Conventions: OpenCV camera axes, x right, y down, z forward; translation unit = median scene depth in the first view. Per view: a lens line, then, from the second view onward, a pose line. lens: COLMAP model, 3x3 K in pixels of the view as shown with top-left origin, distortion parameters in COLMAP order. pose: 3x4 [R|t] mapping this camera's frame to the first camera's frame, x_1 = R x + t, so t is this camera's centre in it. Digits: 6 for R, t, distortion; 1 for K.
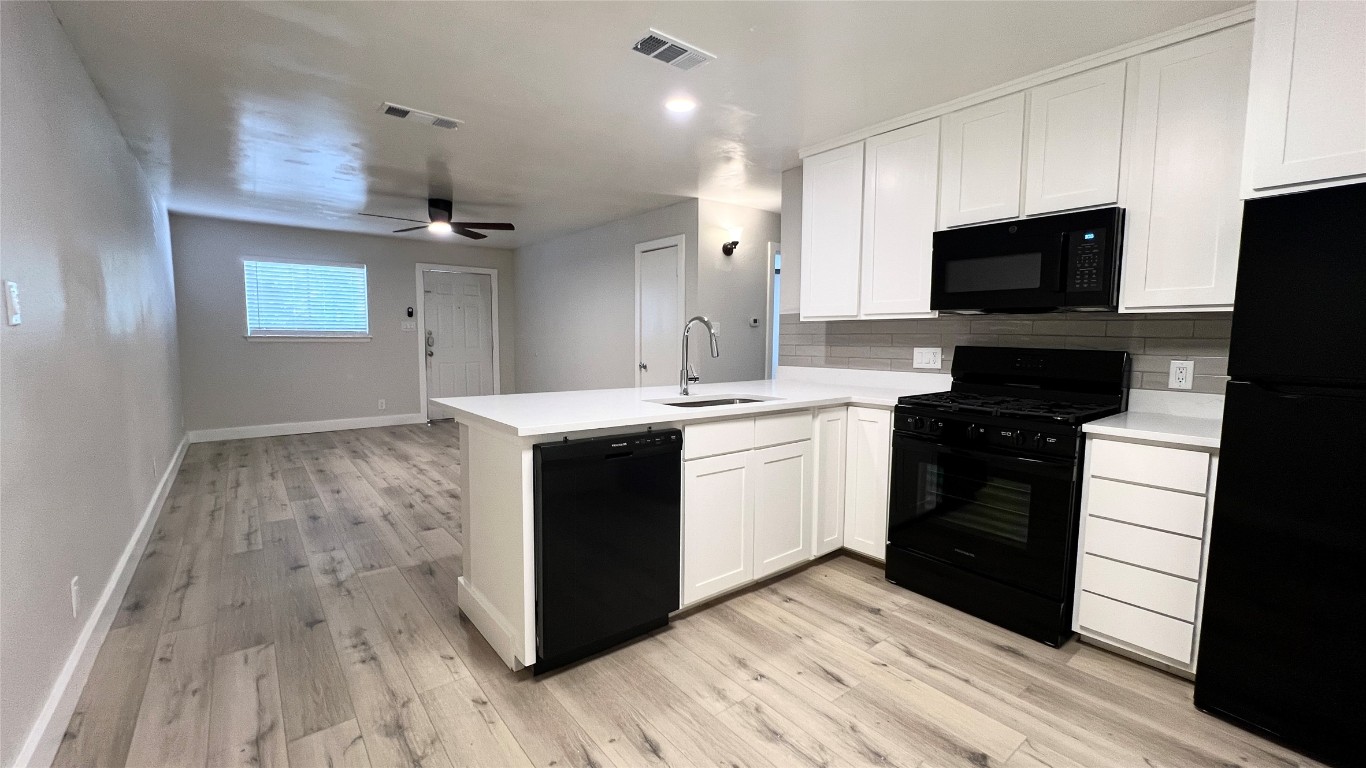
lens RADIAL K [[555.0, 0, 677.4], [0, 555.0, 385.1], [0, 0, 1]] dist [0.001043, -0.000053]
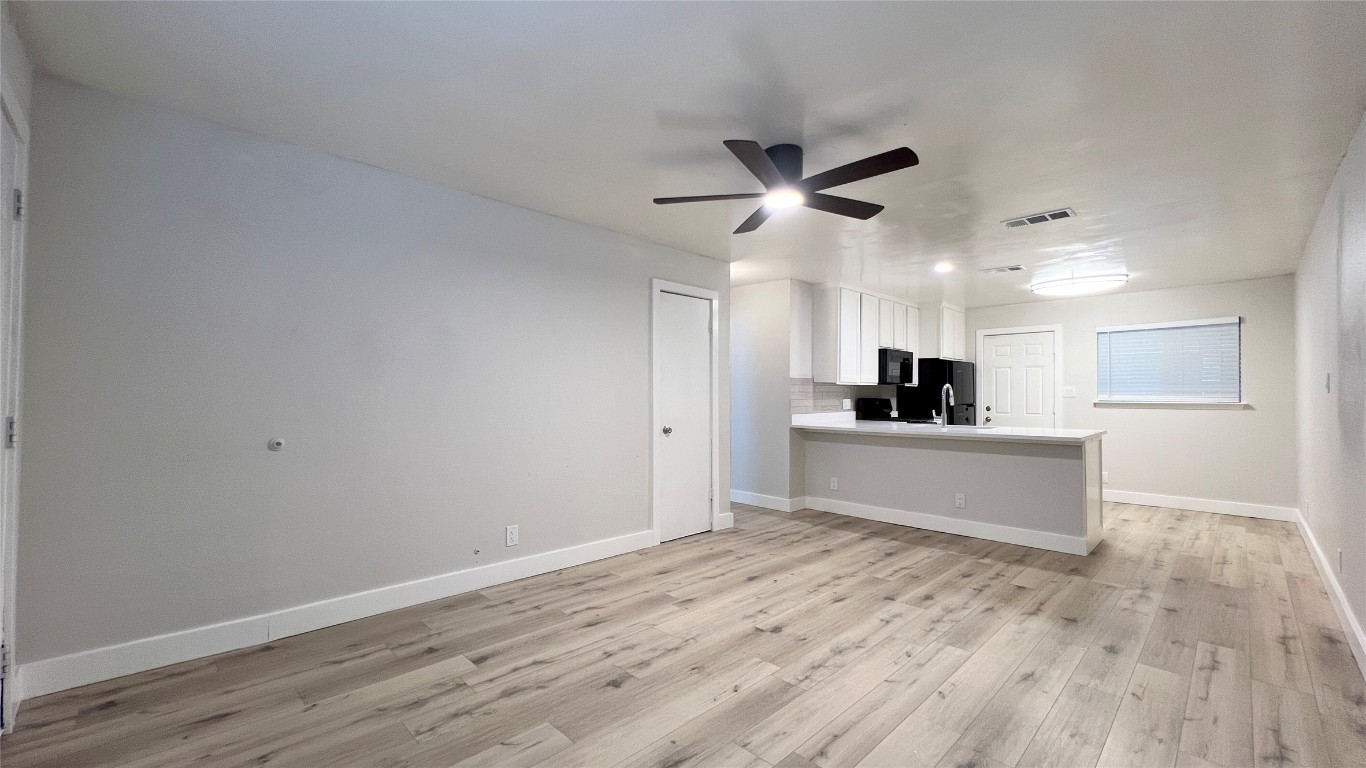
lens RADIAL K [[555.0, 0, 676.9], [0, 555.0, 388.2], [0, 0, 1]] dist [0.001043, -0.000053]
pose [[-0.110290, 0.001944, 0.993898, -1.441036], [0.082229, 0.996588, 0.007176, -0.166893], [-0.990492, 0.082518, -0.110073, 1.771623]]
